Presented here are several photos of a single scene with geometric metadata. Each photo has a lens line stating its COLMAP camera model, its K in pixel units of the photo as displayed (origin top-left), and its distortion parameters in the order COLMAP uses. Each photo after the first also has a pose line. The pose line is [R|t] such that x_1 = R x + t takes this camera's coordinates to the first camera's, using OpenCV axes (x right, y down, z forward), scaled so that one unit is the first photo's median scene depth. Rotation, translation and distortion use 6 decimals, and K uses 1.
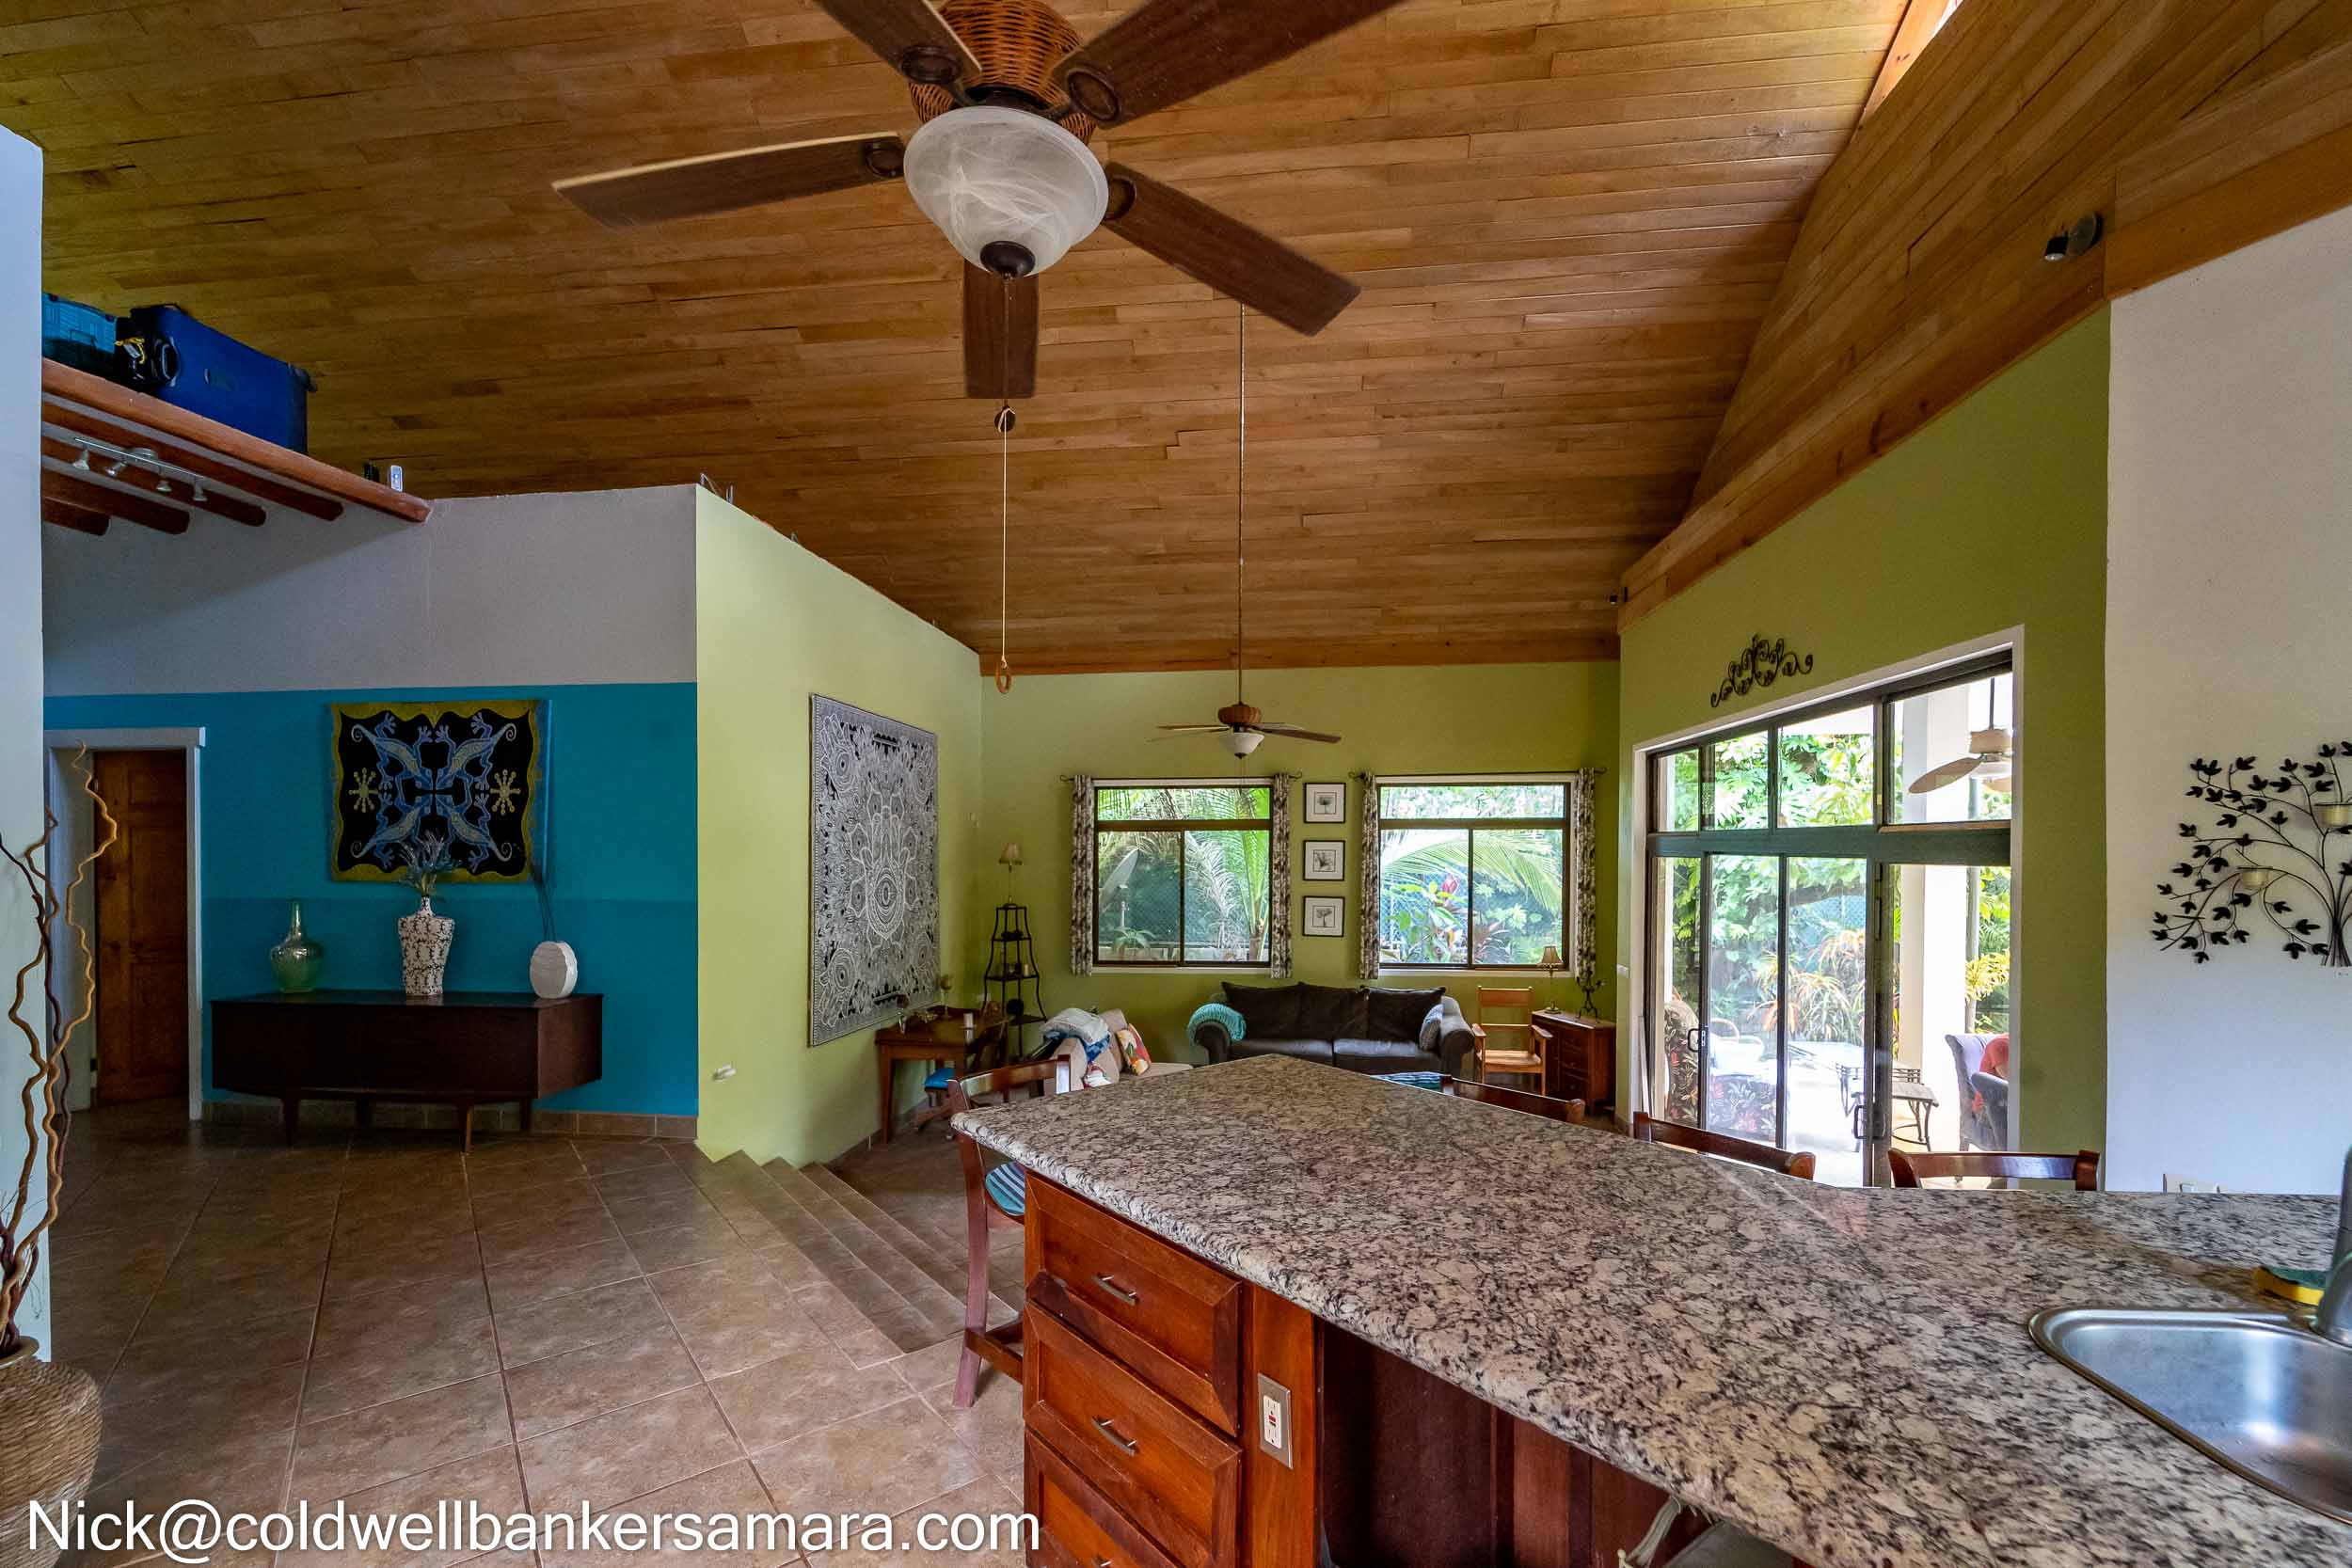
lens RADIAL K [[971.2, 0, 1190.2], [0, 971.2, 853.6], [0, 0, 1]] dist [0.003451, -0.001634]
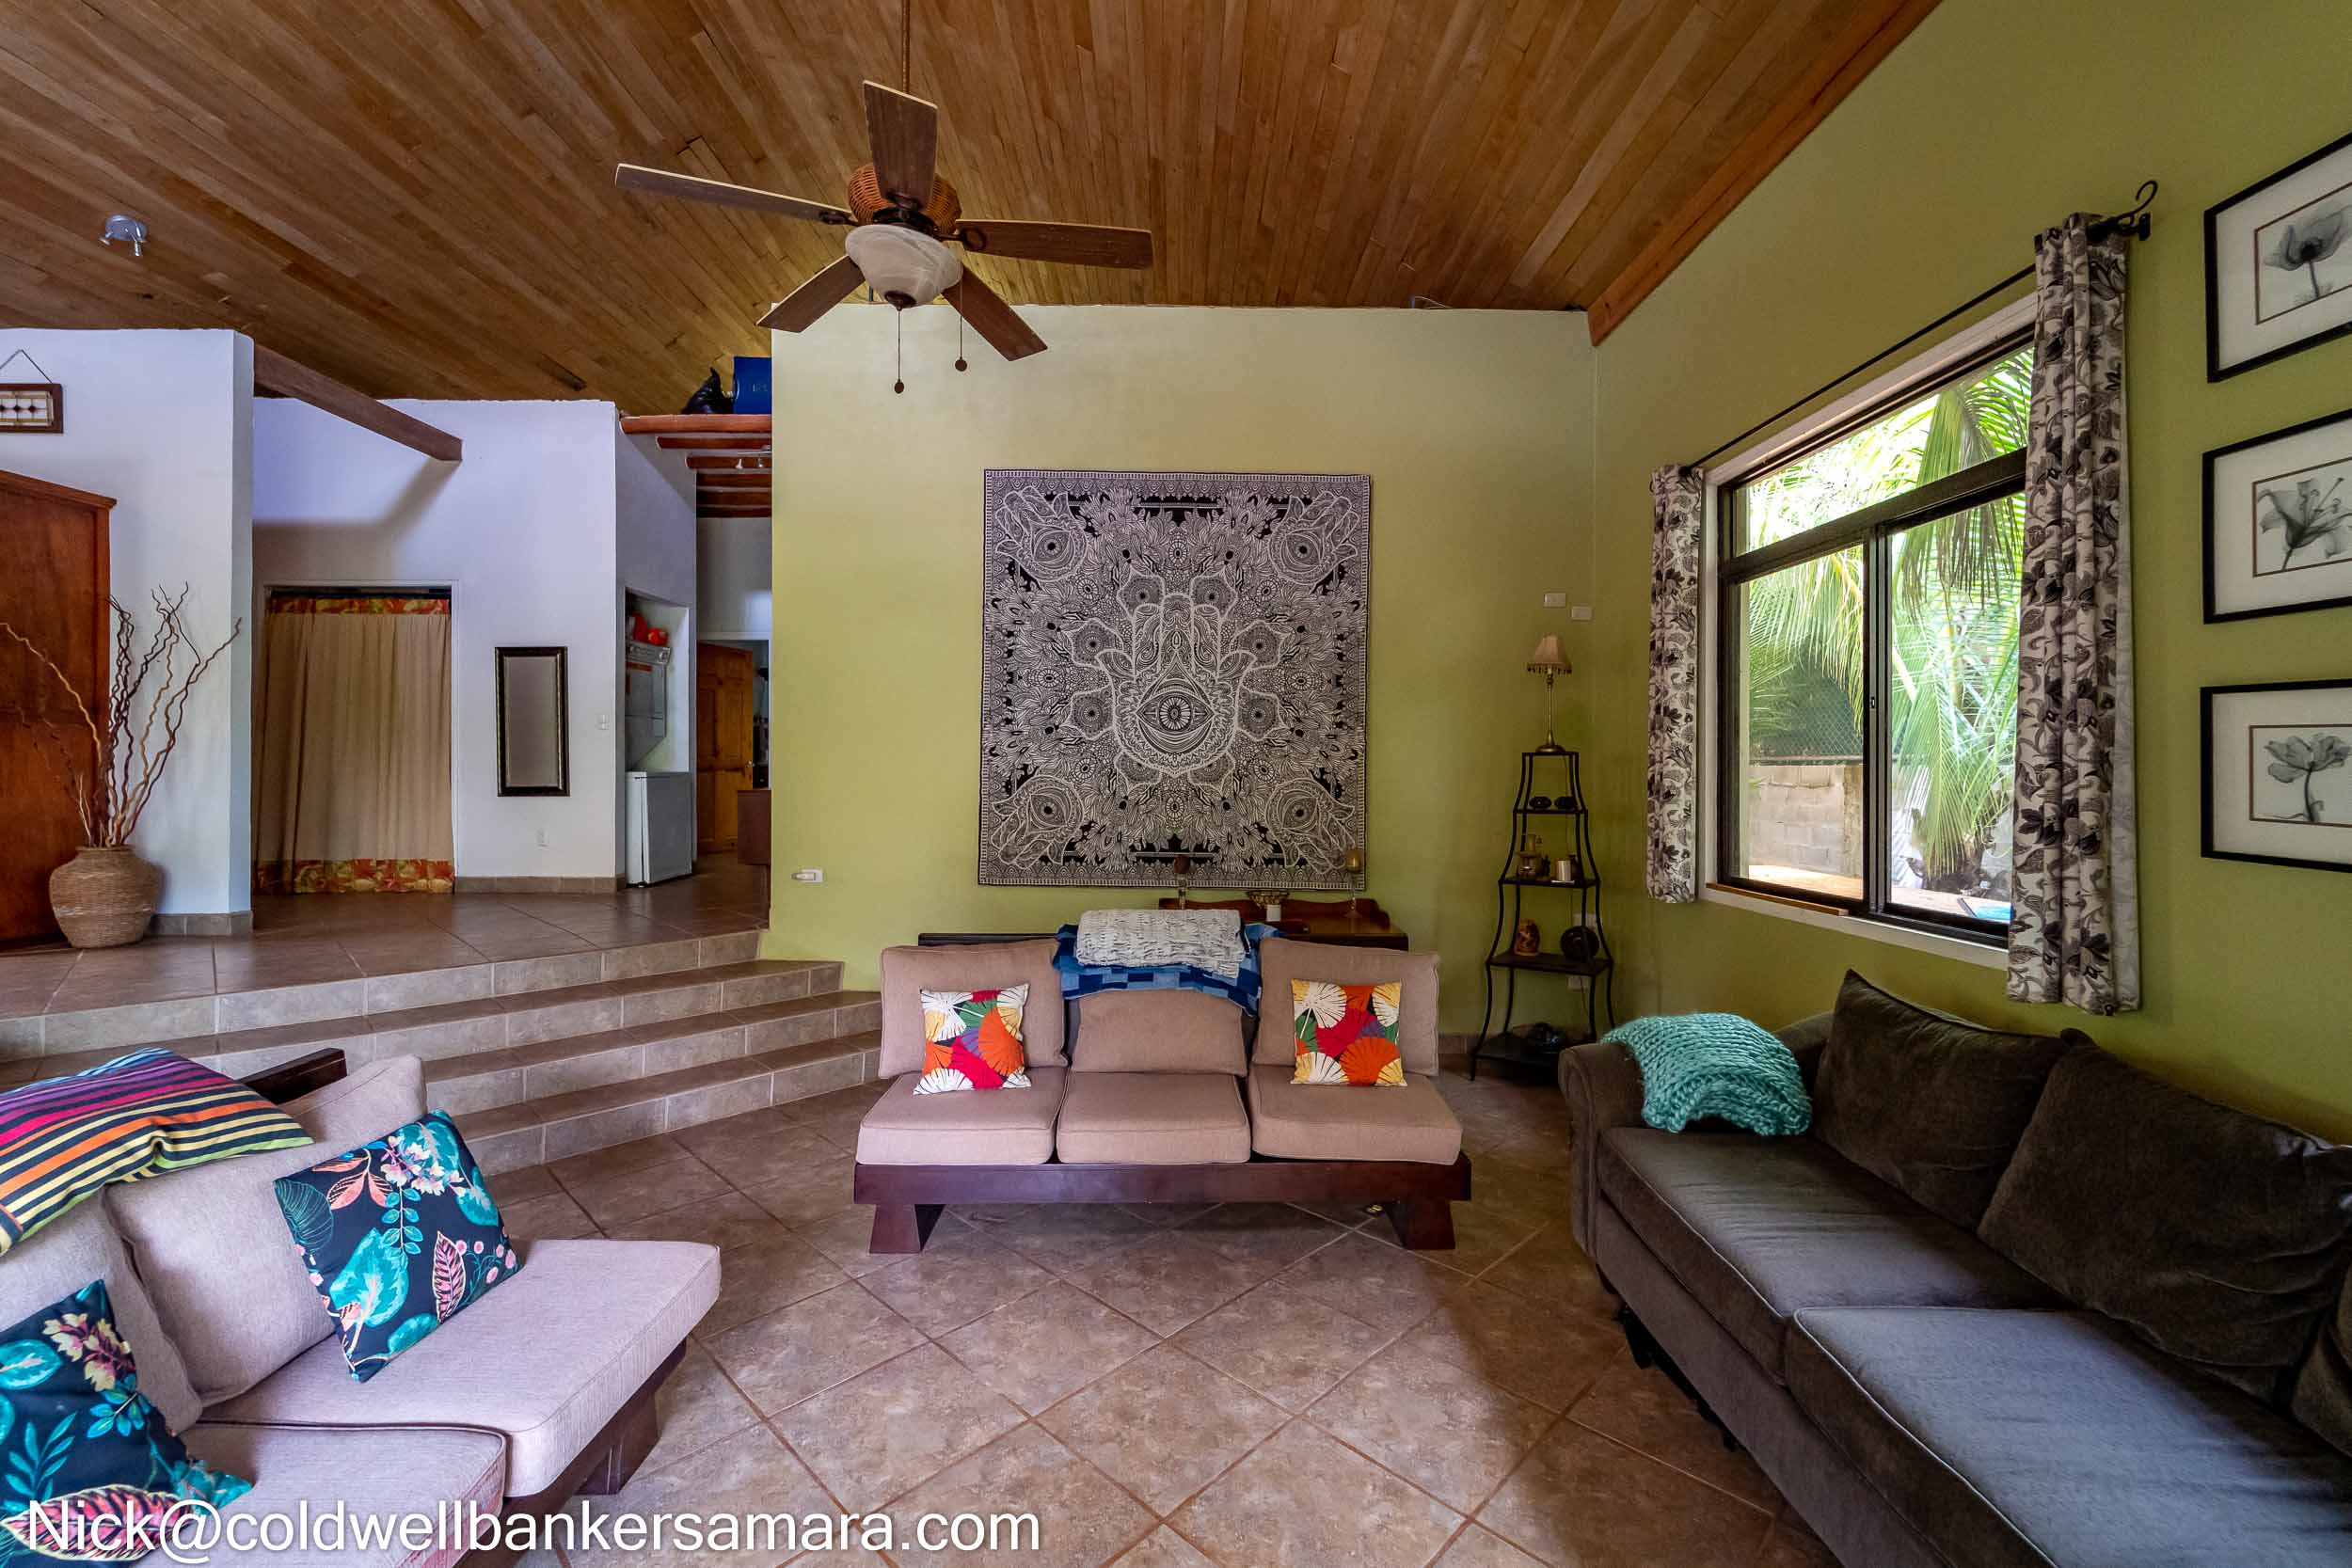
lens RADIAL K [[971.2, 0, 1180.8], [0, 971.2, 768.4], [0, 0, 1]] dist [0.003451, -0.001634]
pose [[0.123021, -0.002215, -0.992402, 0.450969], [-0.010332, 0.999940, -0.003512, 0.093137], [0.992350, 0.010685, 0.122991, 1.006550]]
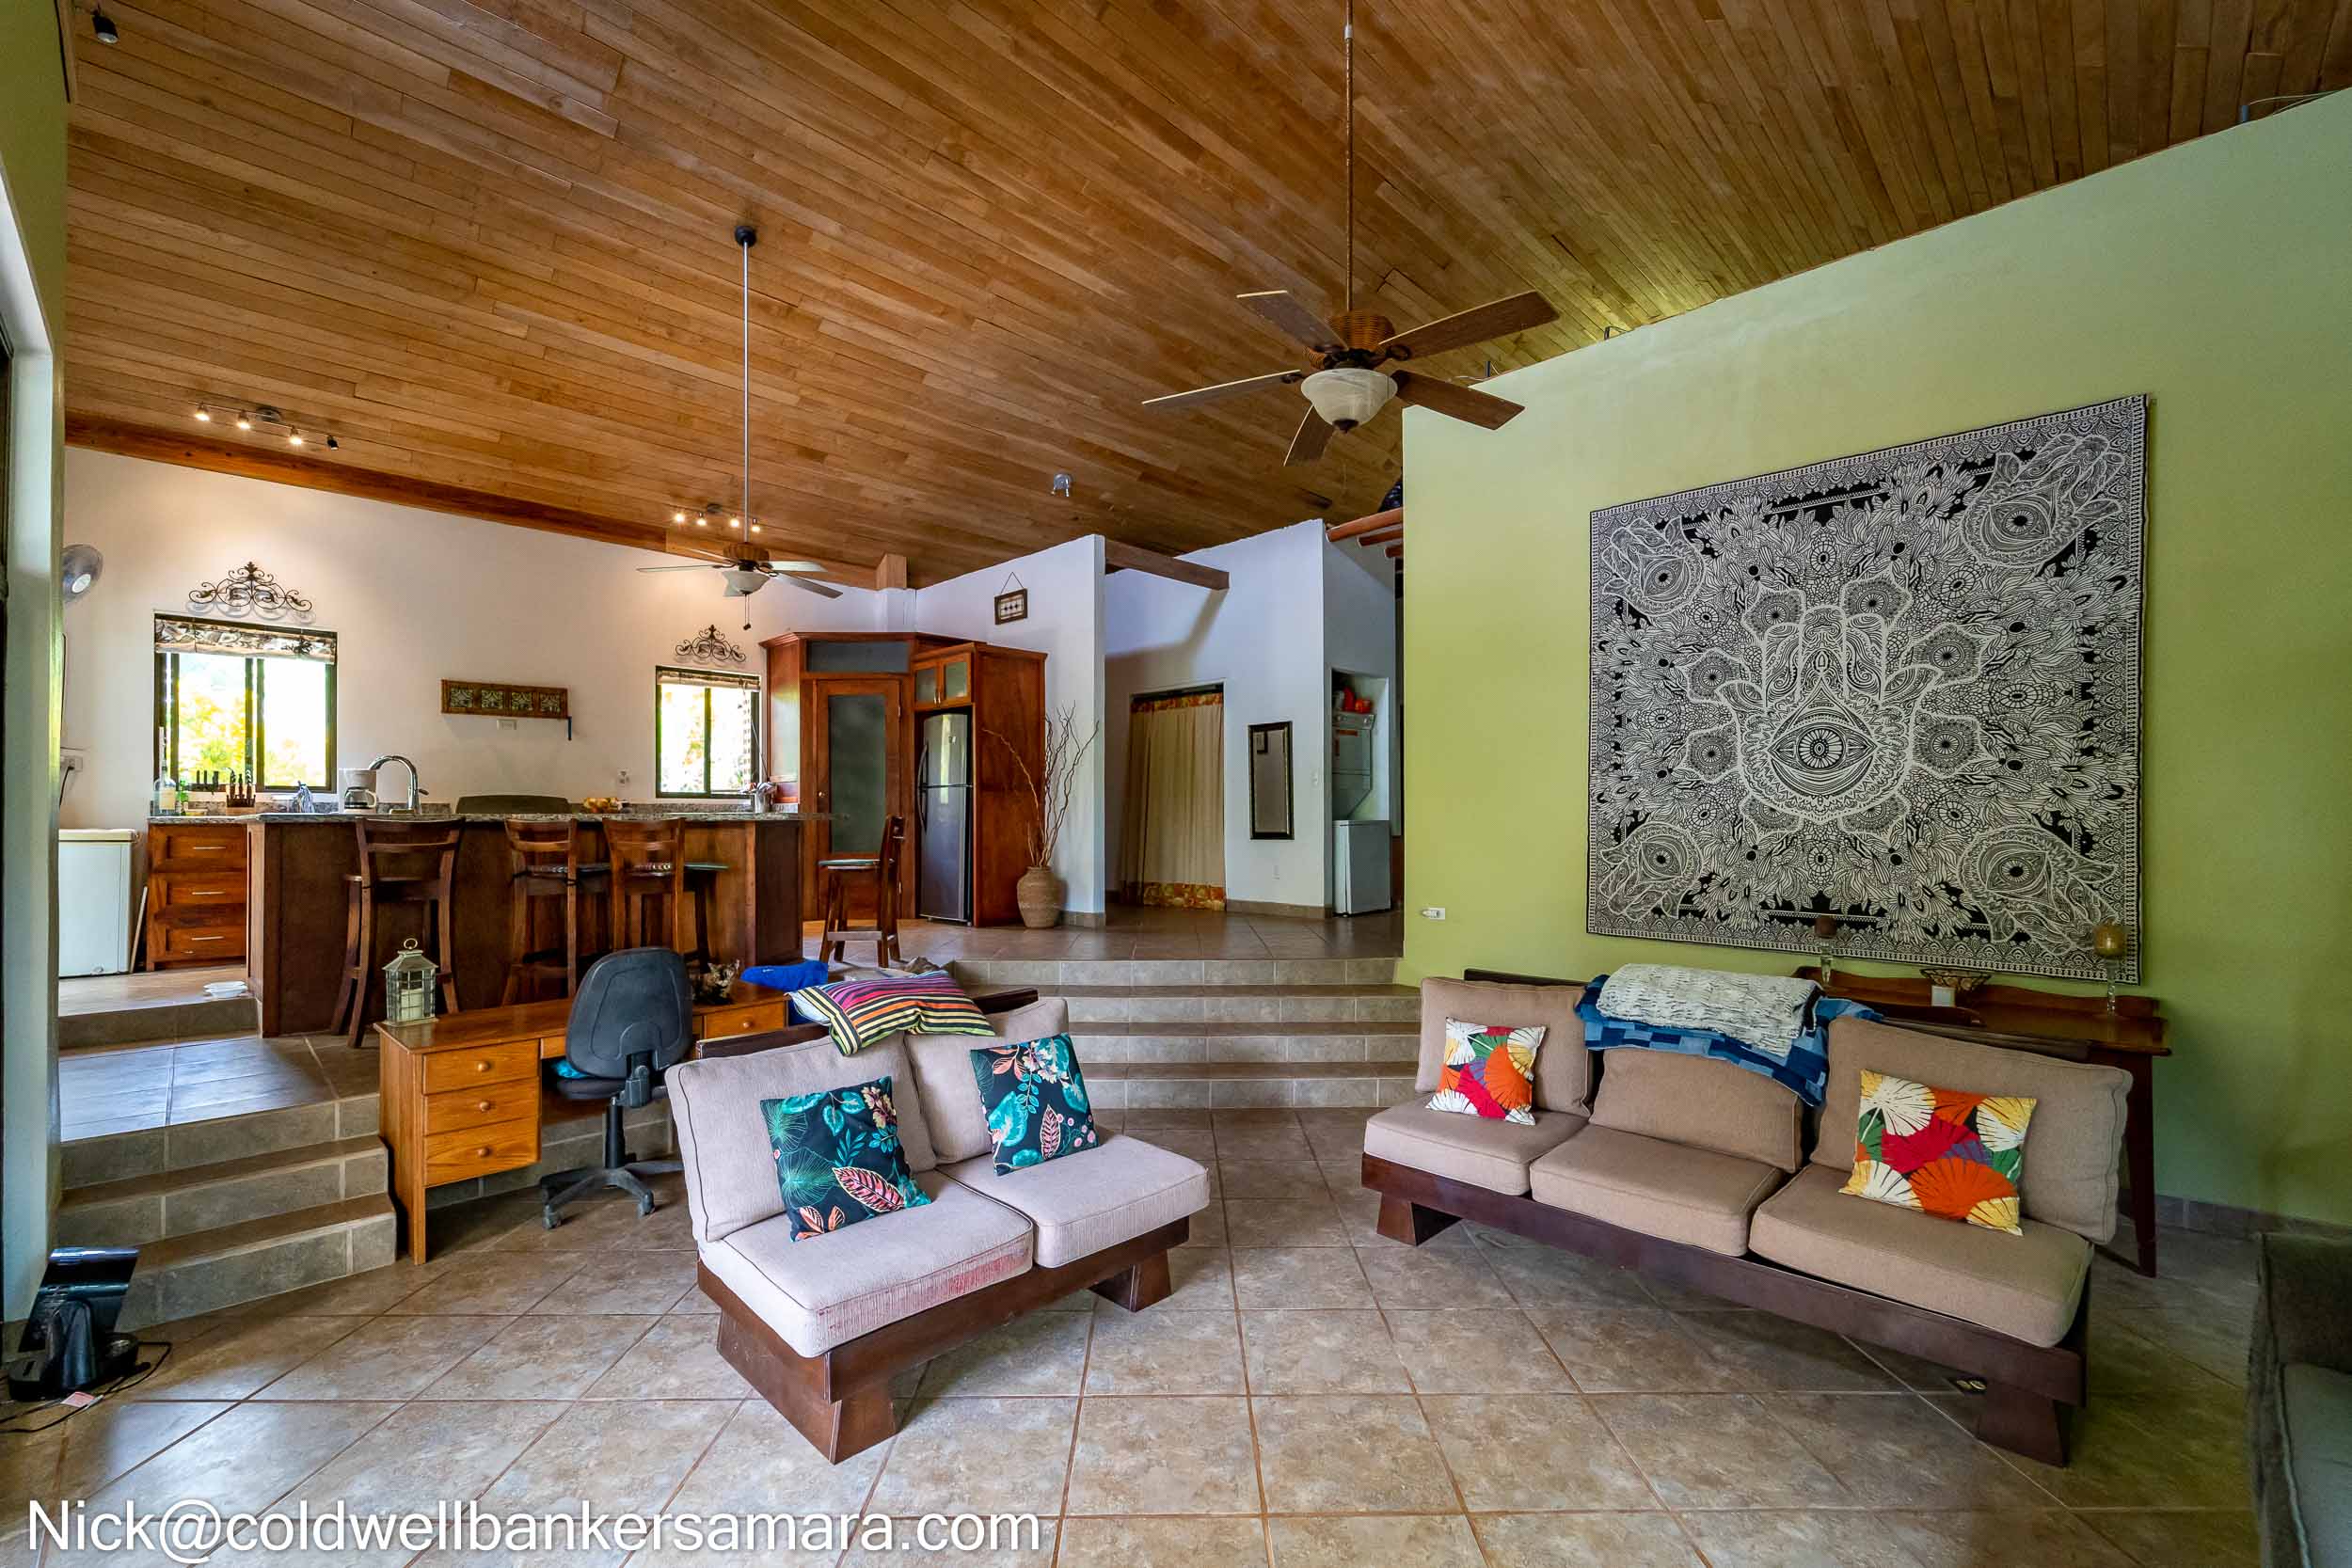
lens RADIAL K [[971.2, 0, 1169.3], [0, 971.2, 812.5], [0, 0, 1]] dist [0.003451, -0.001634]
pose [[-0.620359, -0.003198, -0.784311, 0.467478], [-0.003454, 0.999993, -0.001345, 0.092105], [0.784310, 0.001874, -0.620366, 1.164263]]
